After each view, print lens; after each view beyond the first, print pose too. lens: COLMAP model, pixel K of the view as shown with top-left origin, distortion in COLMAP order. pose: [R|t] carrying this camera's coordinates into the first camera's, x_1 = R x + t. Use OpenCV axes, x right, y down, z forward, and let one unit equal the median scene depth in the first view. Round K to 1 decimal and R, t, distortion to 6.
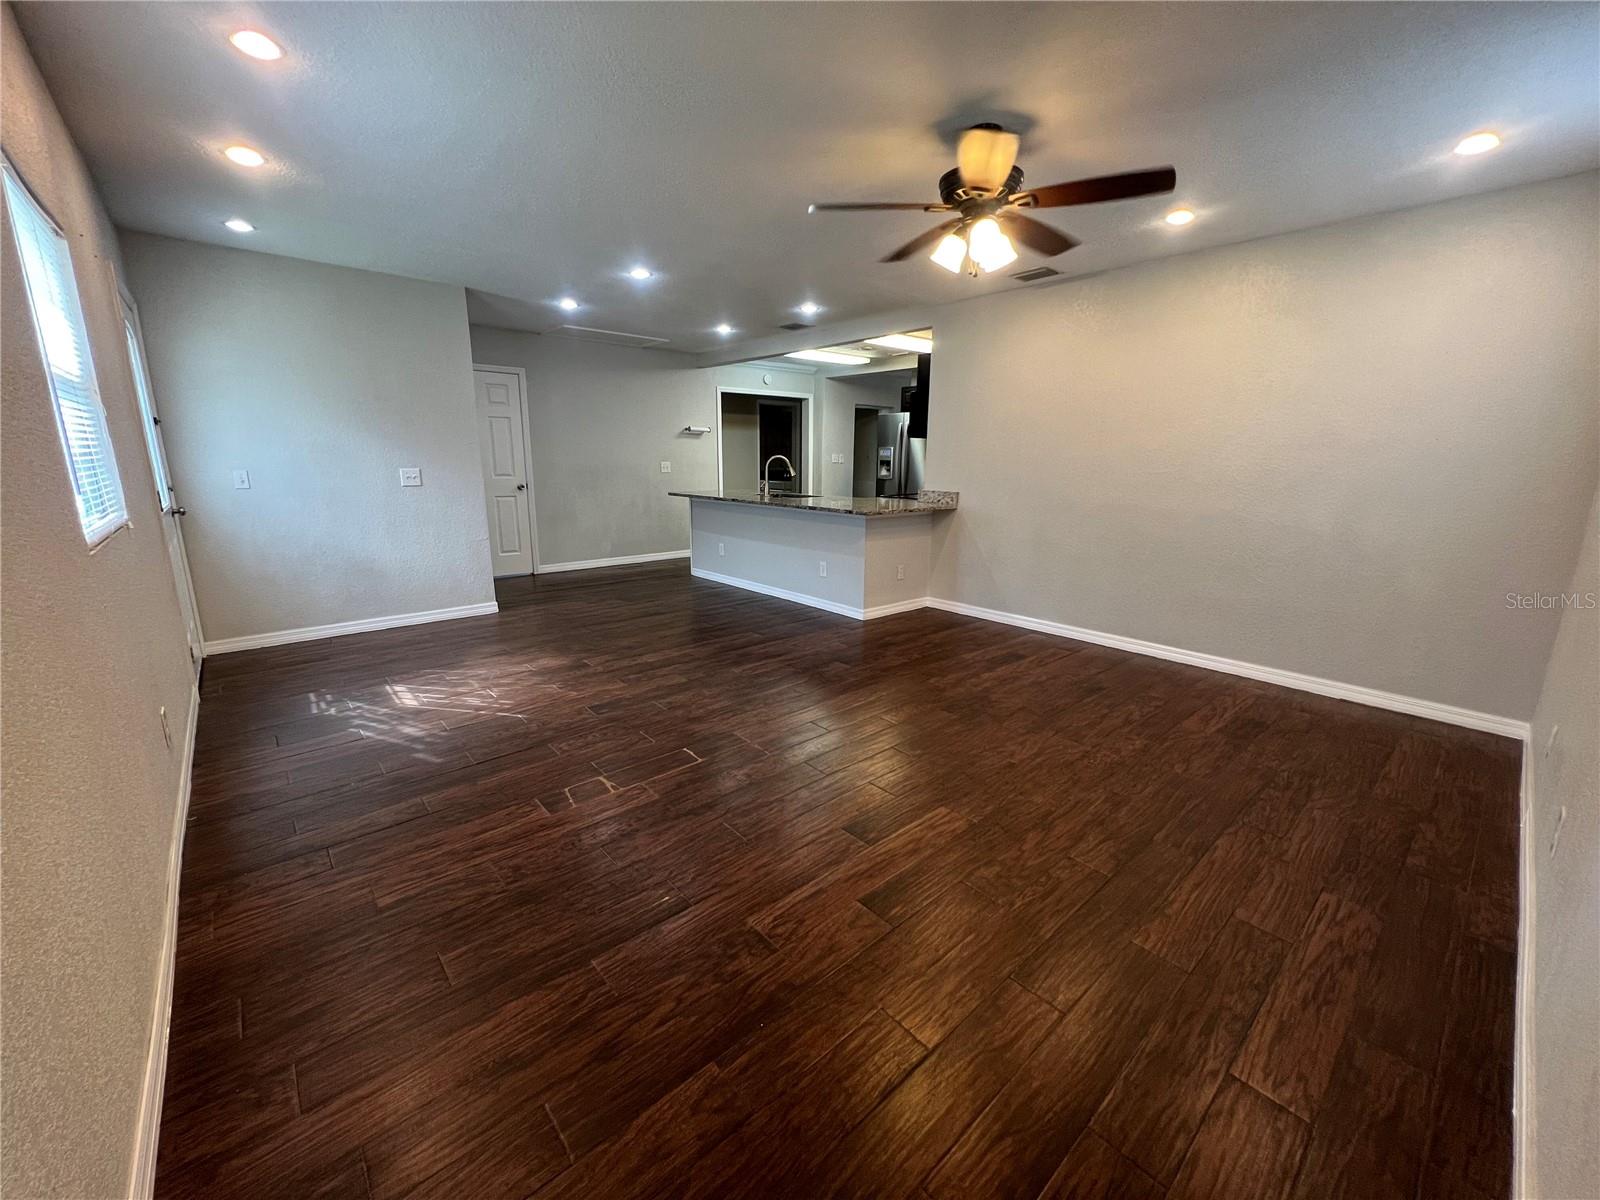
lens RADIAL K [[640.6, 0, 802.2], [0, 640.6, 595.5], [0, 0, 1]] dist [-0.001471, 0.000749]
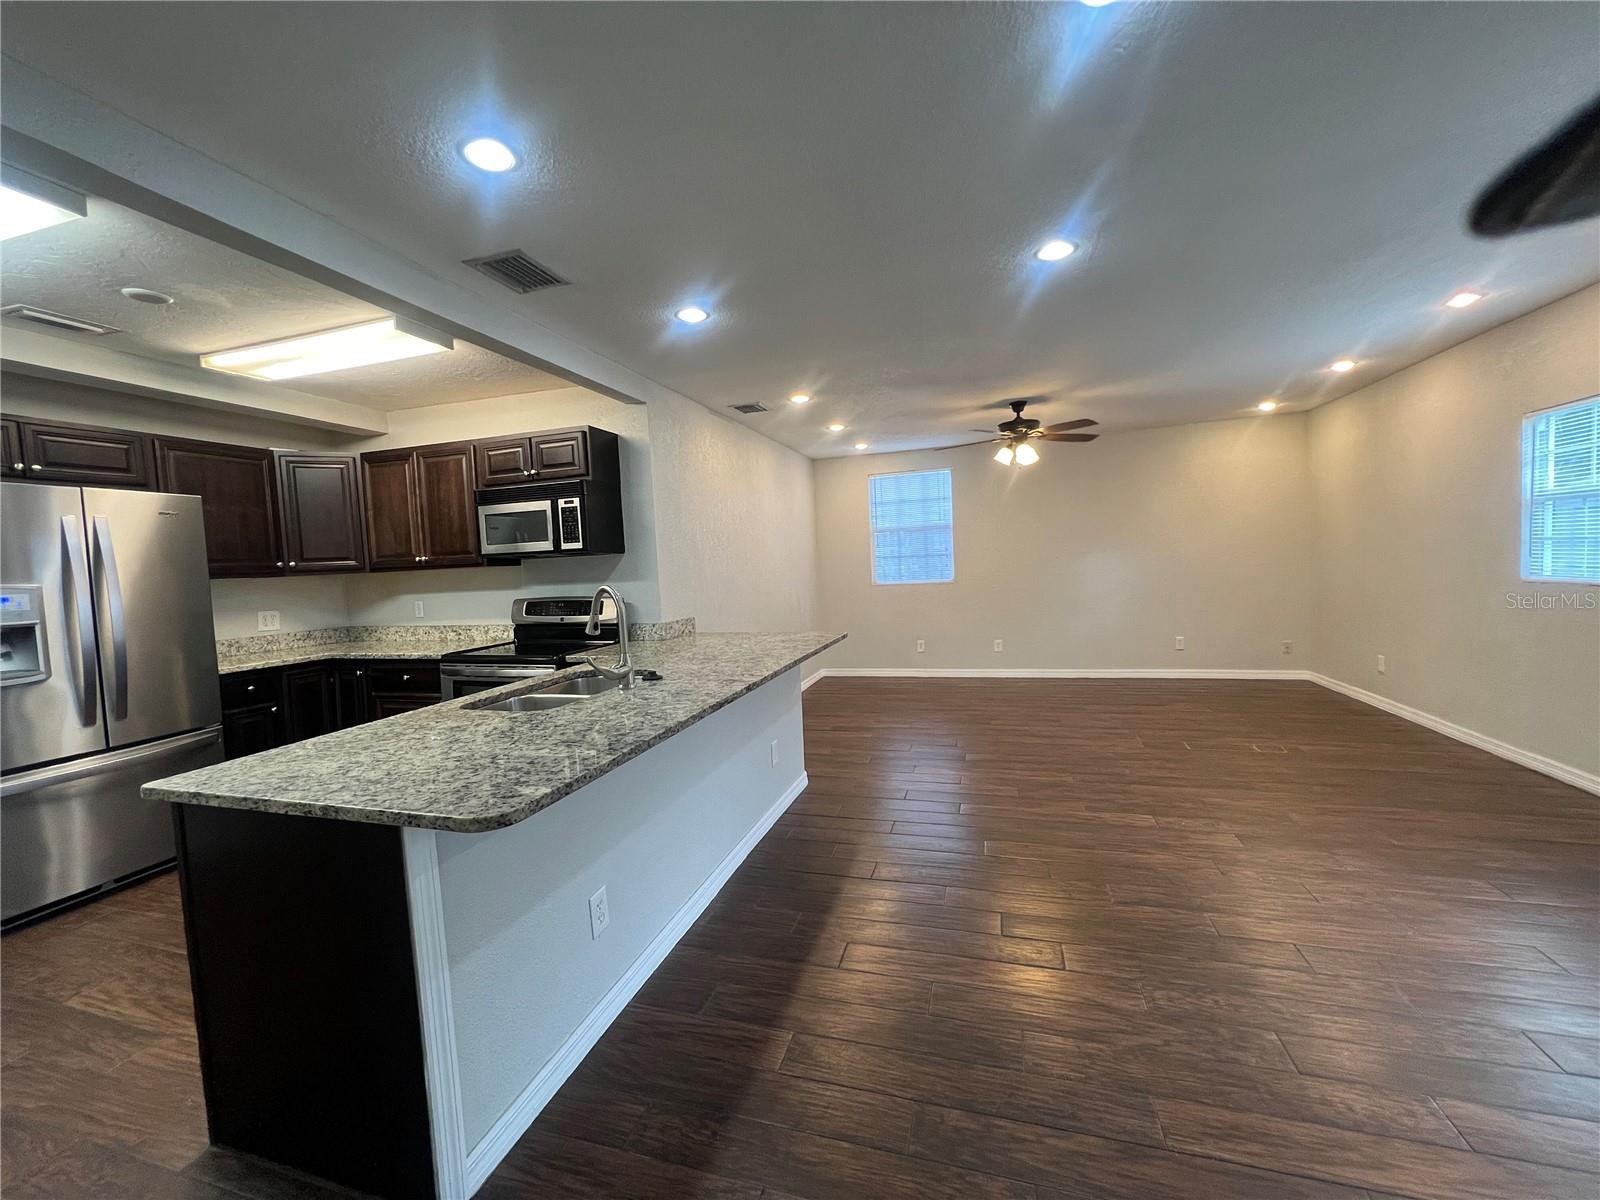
lens RADIAL K [[640.6, 0, 798.8], [0, 640.6, 598.8], [0, 0, 1]] dist [-0.001471, 0.000749]
pose [[-0.523033, -0.036476, 0.851531, -1.101720], [0.224733, 0.957826, 0.179066, -0.634317], [-0.822150, 0.285025, -0.492777, 2.736434]]
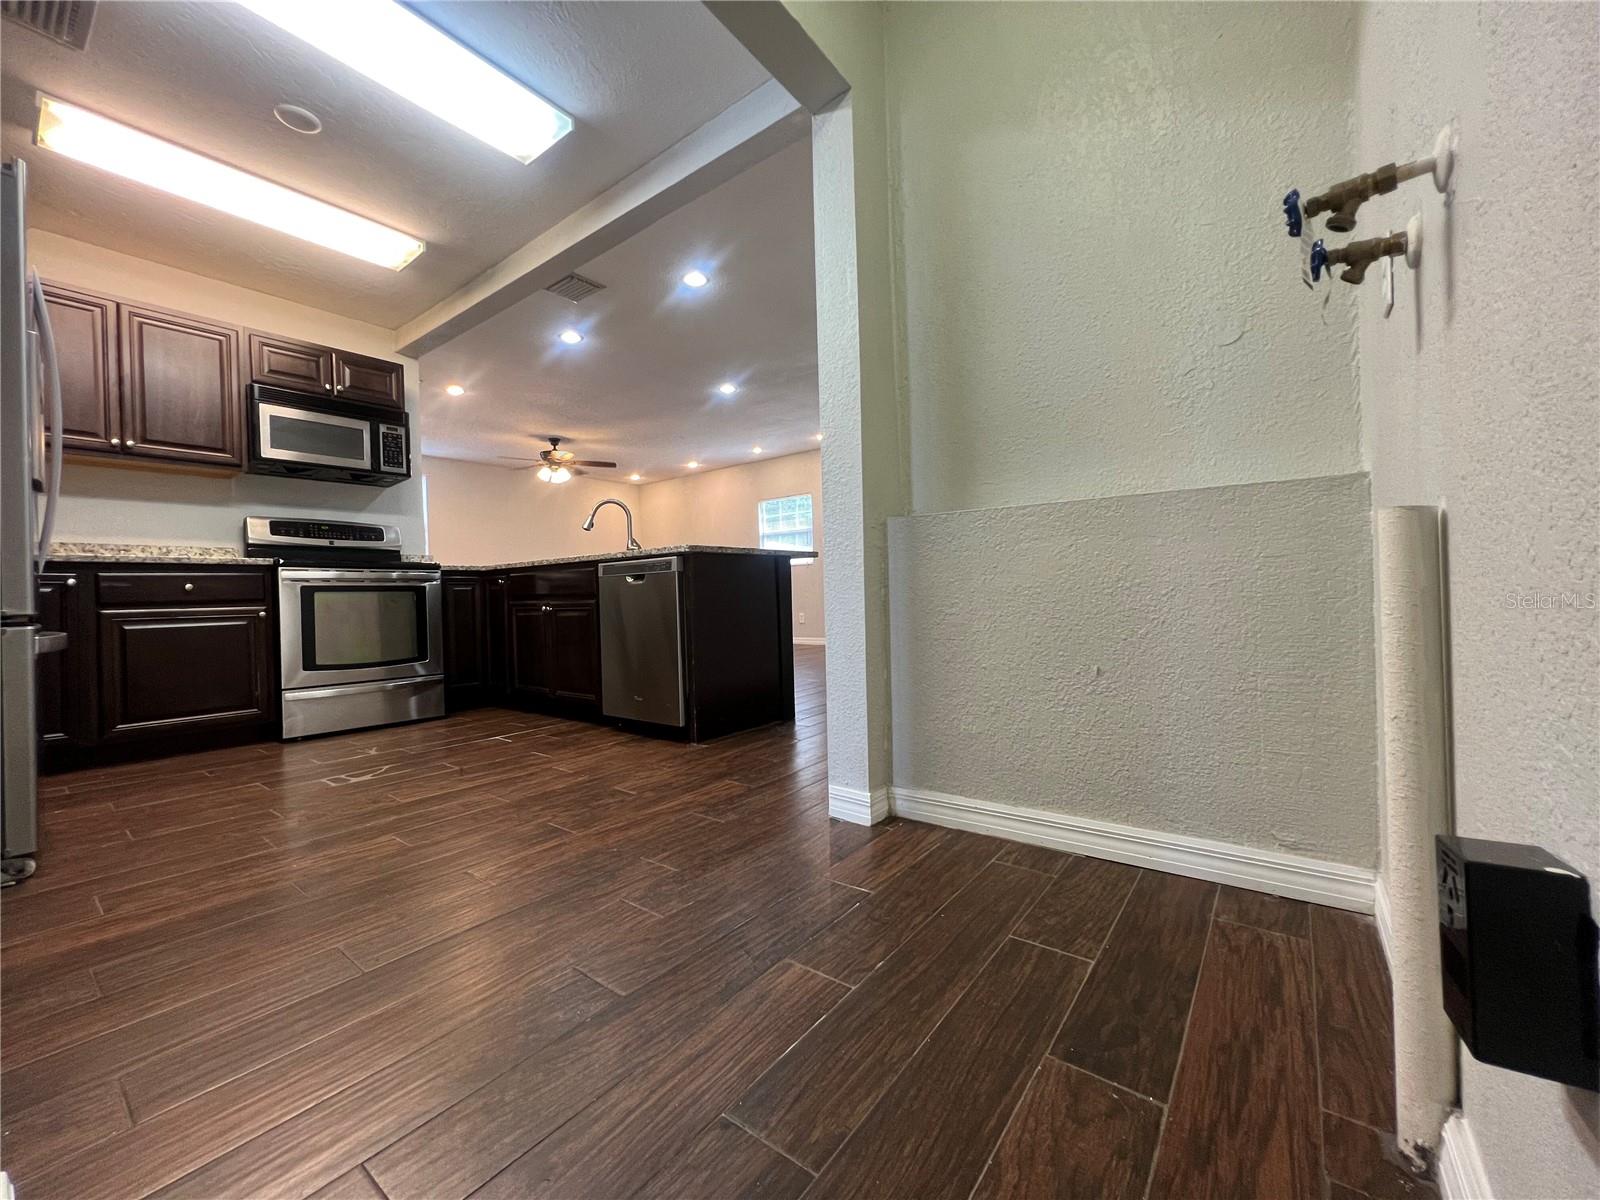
lens RADIAL K [[640.6, 0, 799.6], [0, 640.6, 596.5], [0, 0, 1]] dist [-0.001471, 0.000749]
pose [[-0.981722, 0.022030, -0.189040, -0.241111], [-0.019448, 0.976467, 0.214790, -0.657627], [0.189323, 0.214541, -0.958191, 4.174498]]
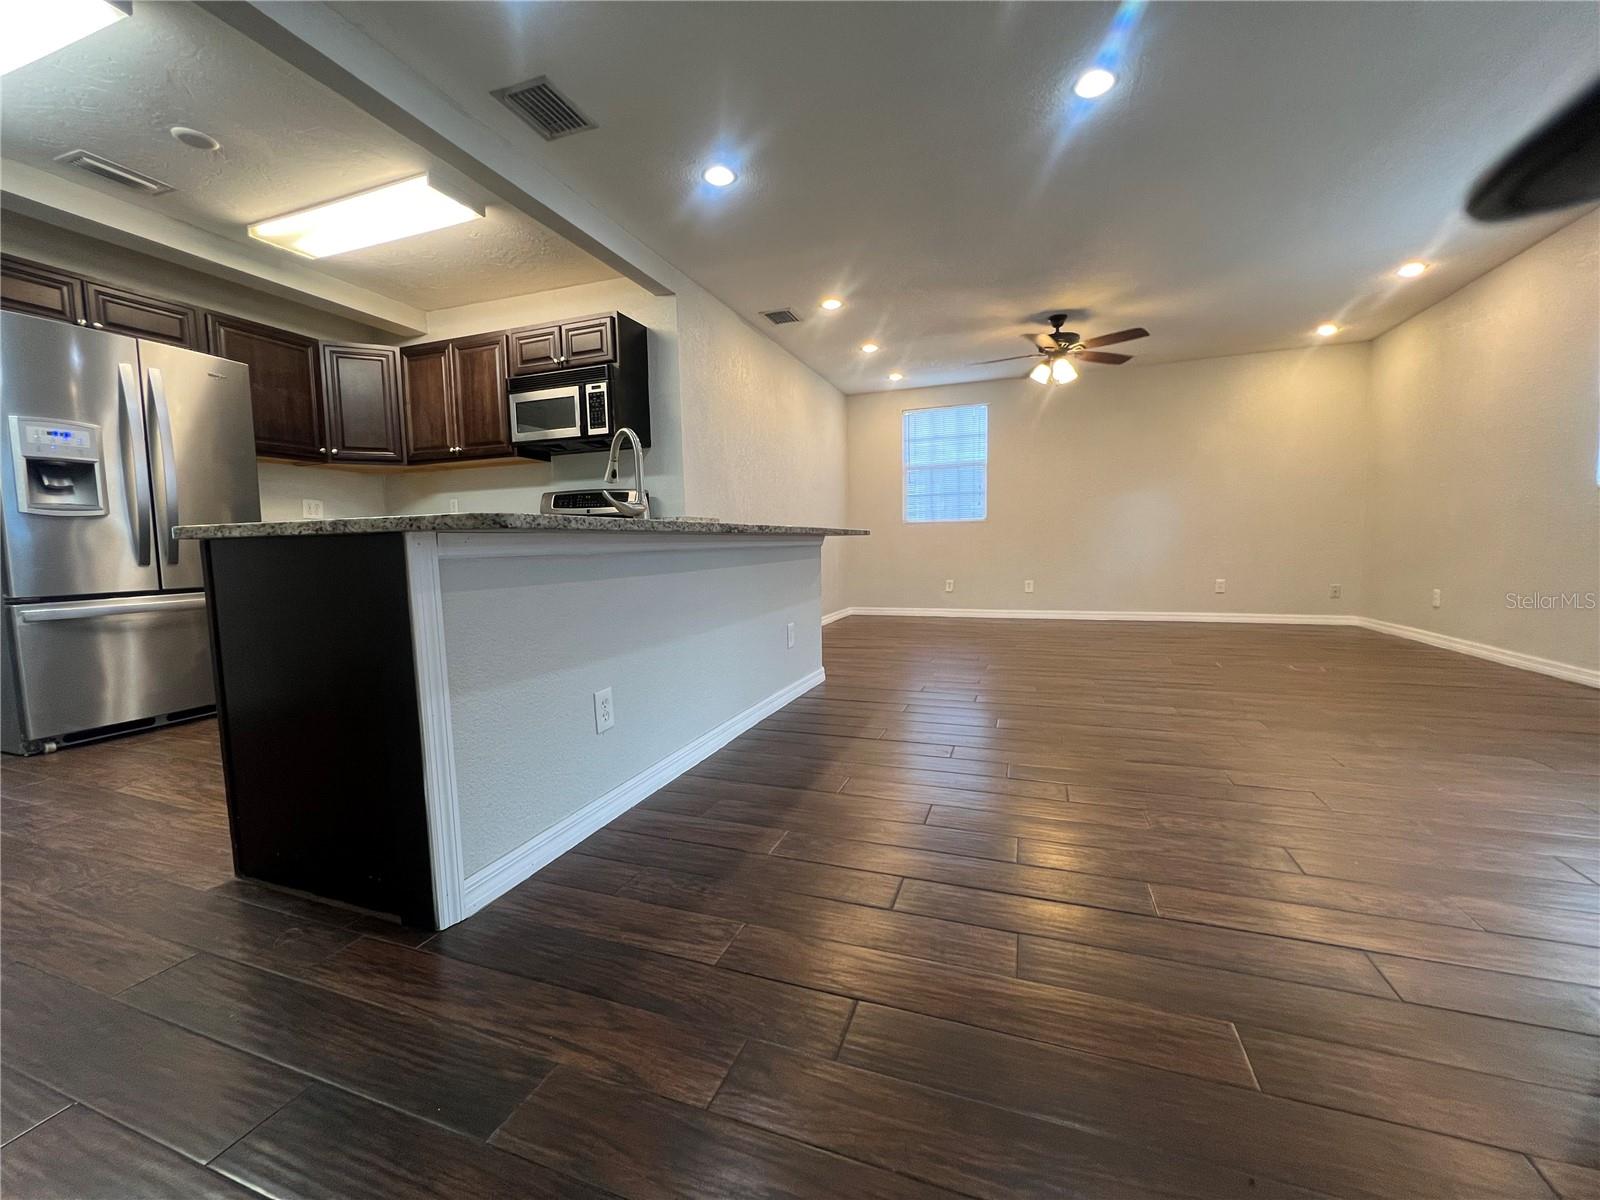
lens RADIAL K [[640.6, 0, 799.0], [0, 640.6, 598.2], [0, 0, 1]] dist [-0.001471, 0.000749]
pose [[-0.473577, -0.075927, 0.877474, -1.127996], [0.204461, 0.959583, 0.193380, -0.423589], [-0.856692, 0.270989, -0.438913, 2.764412]]
